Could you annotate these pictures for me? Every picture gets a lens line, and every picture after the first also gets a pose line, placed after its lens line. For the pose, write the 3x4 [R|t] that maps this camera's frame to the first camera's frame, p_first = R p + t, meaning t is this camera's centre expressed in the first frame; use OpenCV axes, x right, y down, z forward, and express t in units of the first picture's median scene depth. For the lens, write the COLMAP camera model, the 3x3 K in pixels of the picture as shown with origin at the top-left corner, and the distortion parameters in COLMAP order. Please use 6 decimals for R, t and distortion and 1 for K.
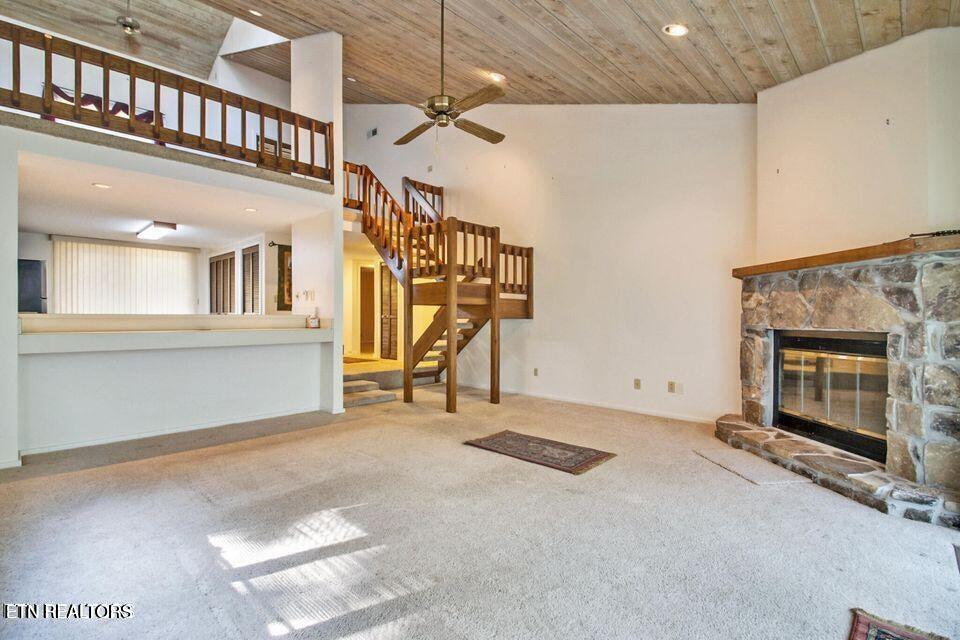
lens RADIAL K [[458.9, 0, 474.2], [0, 458.9, 317.5], [0, 0, 1]] dist [-0.002294, -0.003804]
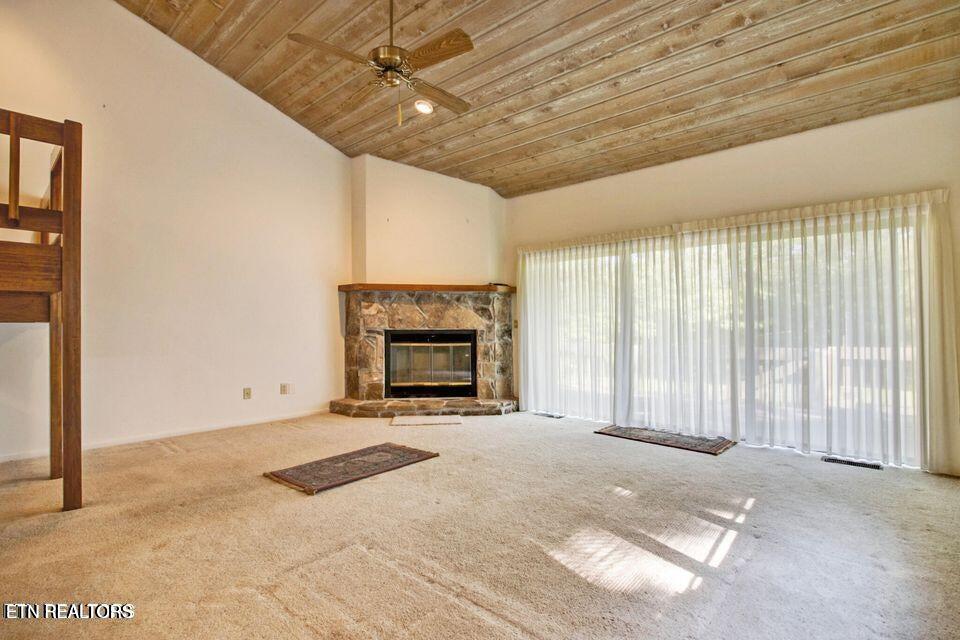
lens RADIAL K [[458.9, 0, 474.4], [0, 458.9, 320.6], [0, 0, 1]] dist [-0.002294, -0.003804]
pose [[-0.047337, -0.000237, 0.998879, -0.937602], [-0.003122, 0.999995, 0.000090, -0.005254], [-0.998874, -0.003114, -0.047337, 0.944419]]
